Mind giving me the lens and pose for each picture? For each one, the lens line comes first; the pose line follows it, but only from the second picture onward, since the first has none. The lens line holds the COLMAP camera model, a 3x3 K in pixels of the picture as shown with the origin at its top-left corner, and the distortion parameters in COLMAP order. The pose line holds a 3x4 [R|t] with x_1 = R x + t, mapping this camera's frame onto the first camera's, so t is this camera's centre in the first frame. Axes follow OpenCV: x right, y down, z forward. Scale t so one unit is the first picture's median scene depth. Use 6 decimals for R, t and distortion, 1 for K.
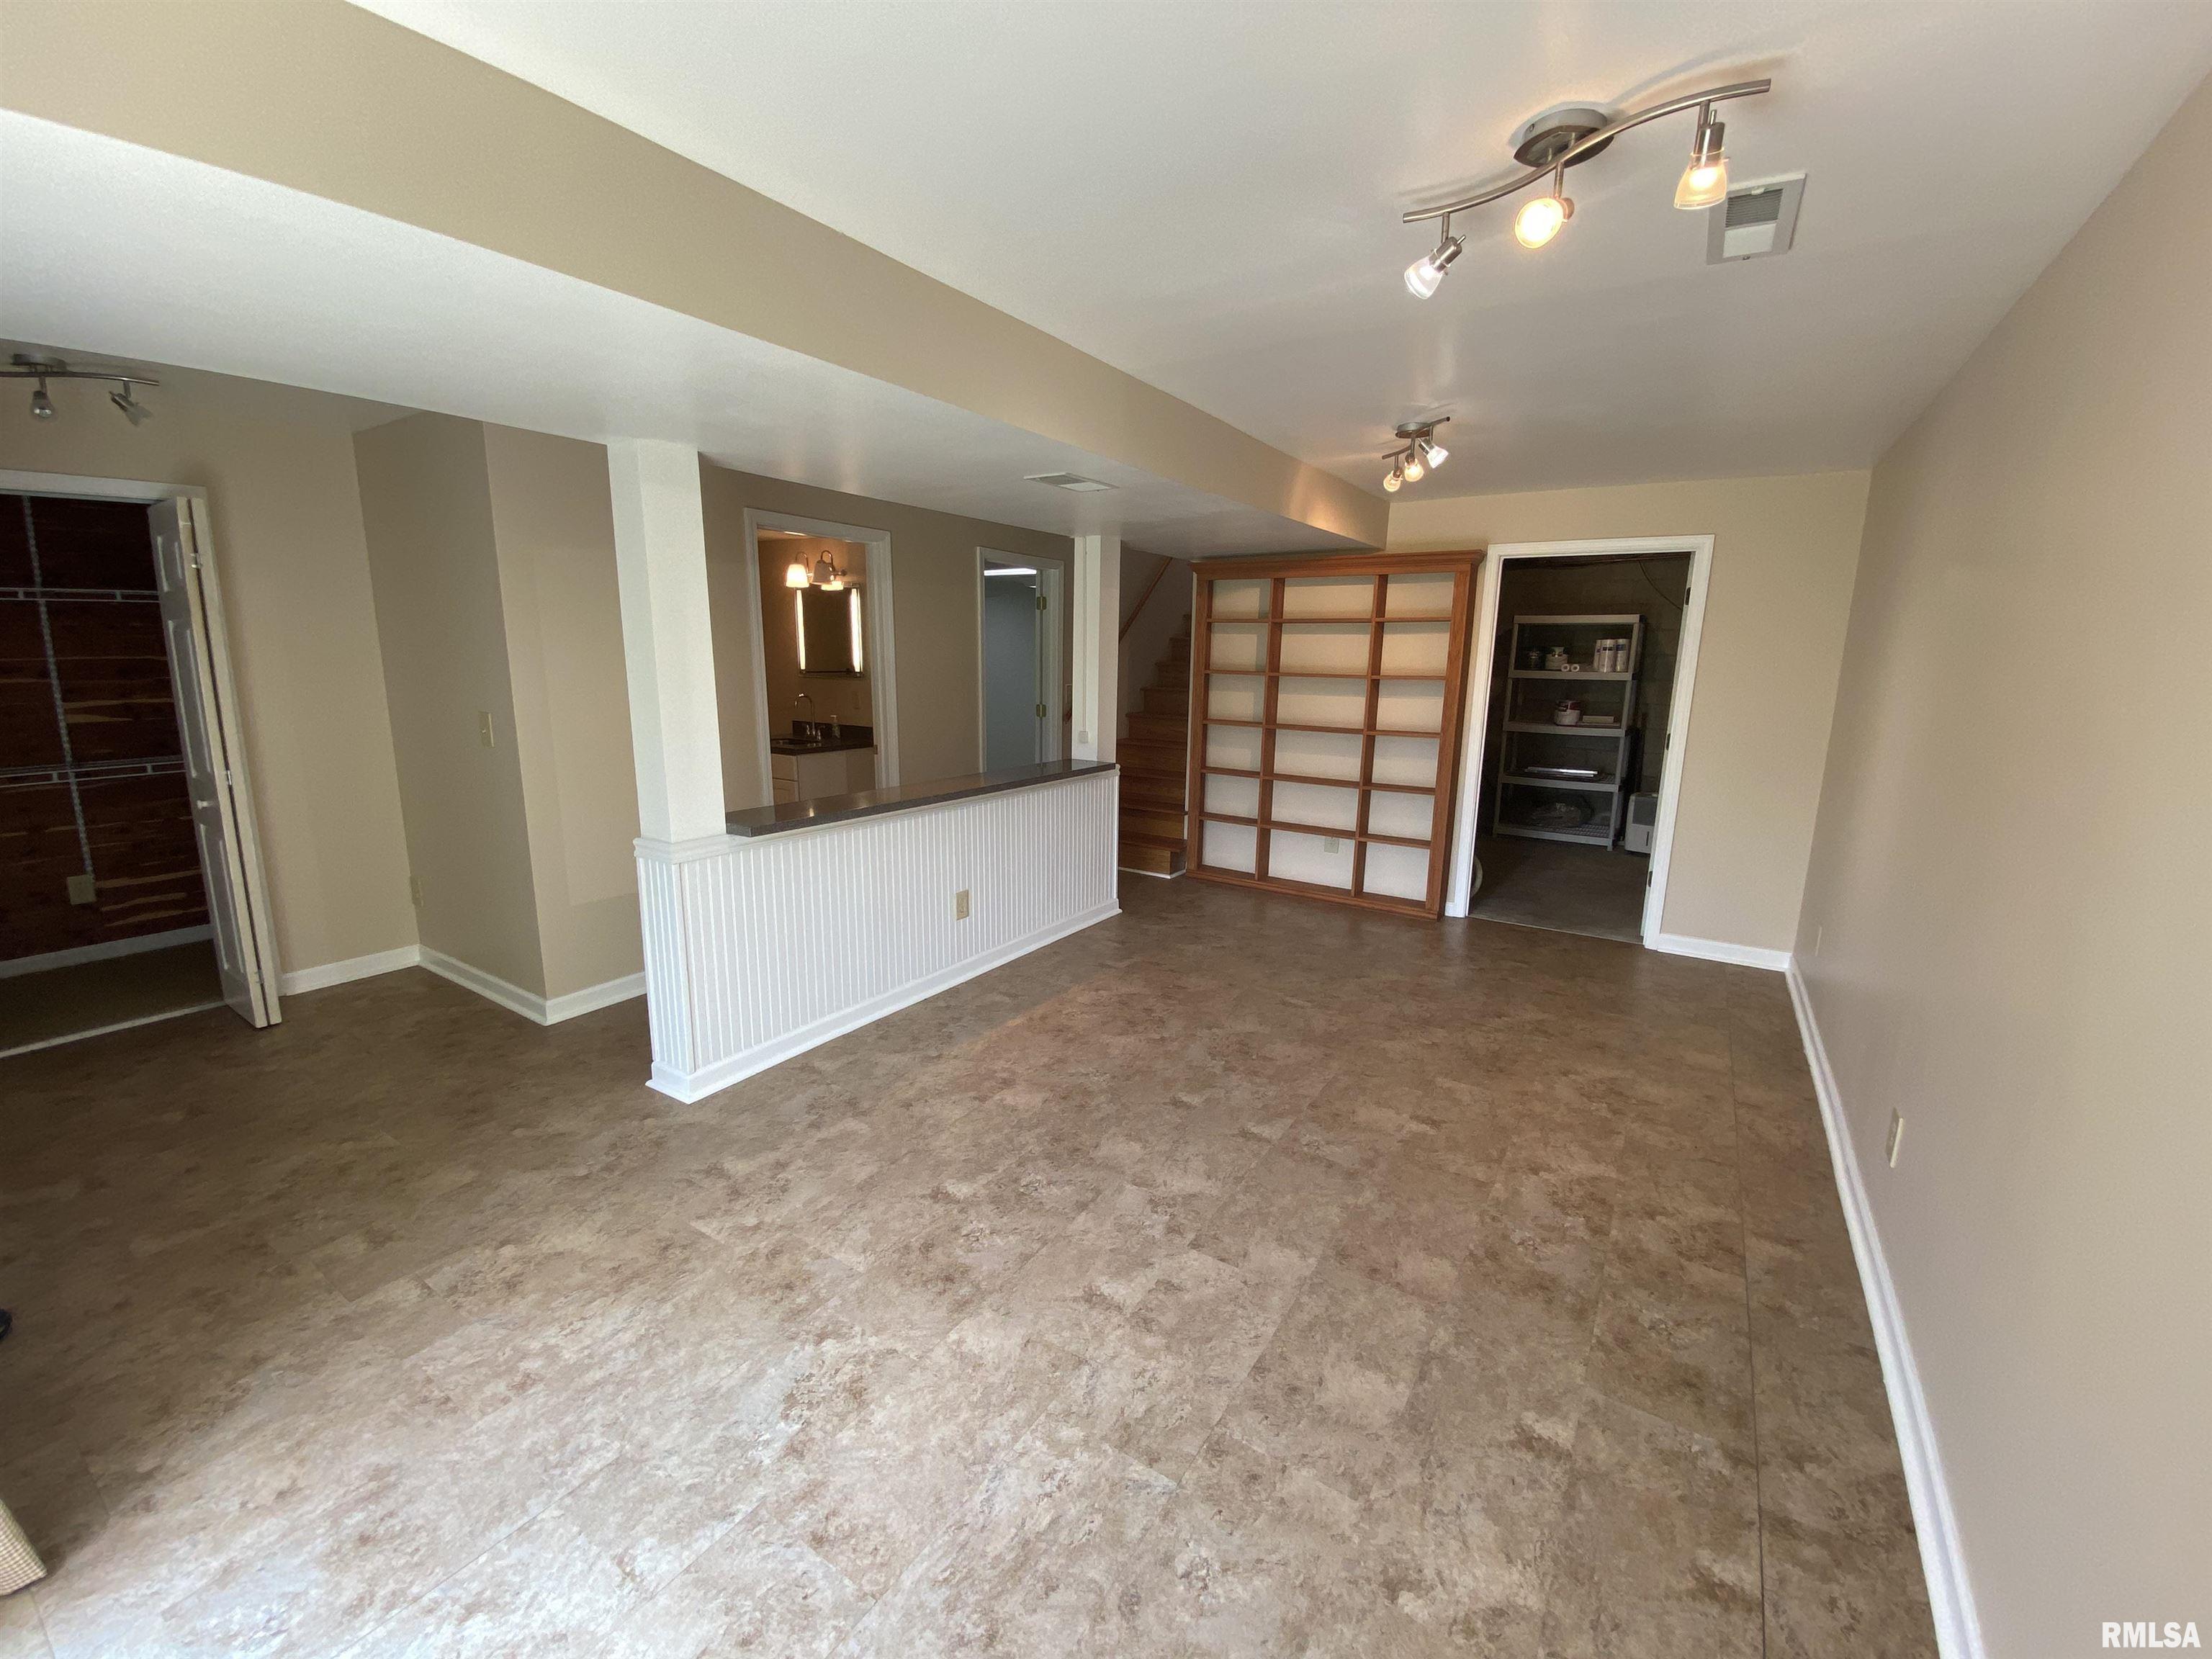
lens RADIAL K [[898.3, 0, 1103.6], [0, 898.3, 820.3], [0, 0, 1]] dist [0.013204, -0.018554]
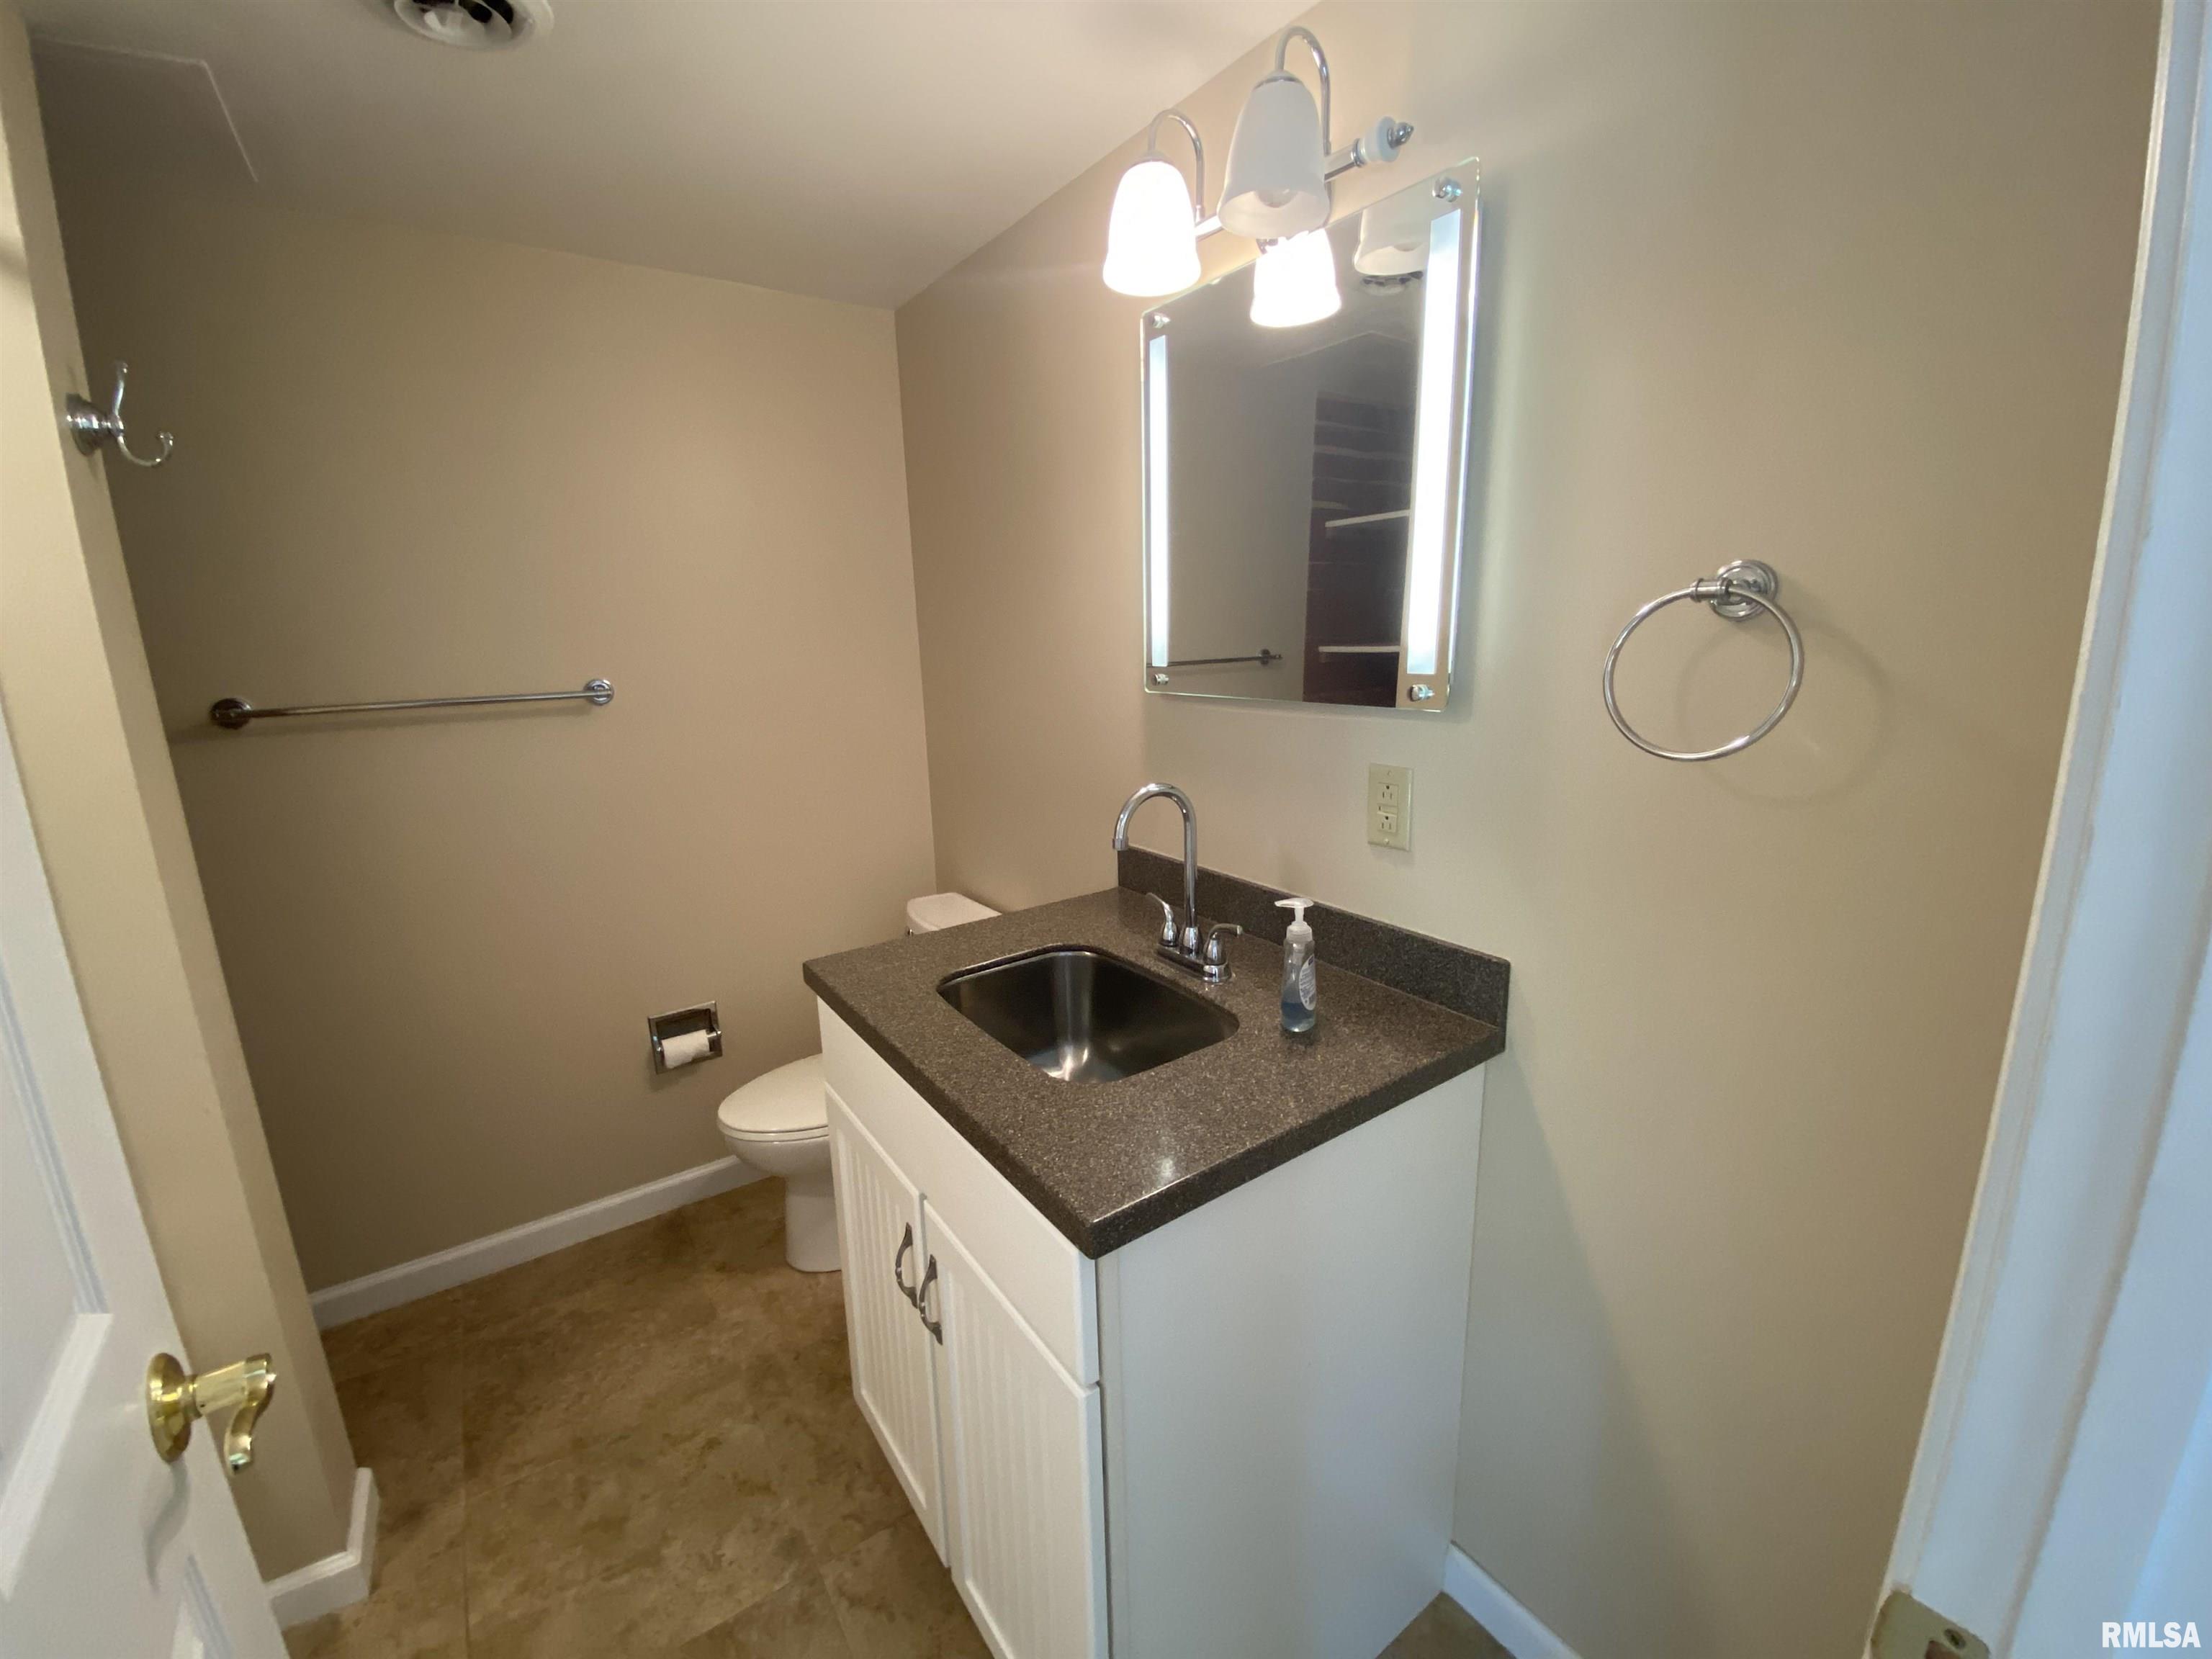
lens RADIAL K [[898.3, 0, 1103.6], [0, 898.3, 820.3], [0, 0, 1]] dist [0.013204, -0.018554]
pose [[0.930686, 0.039408, -0.363690, -0.260538], [-0.028786, 0.998987, 0.034583, -0.134834], [0.364684, -0.021717, 0.930878, 0.769894]]
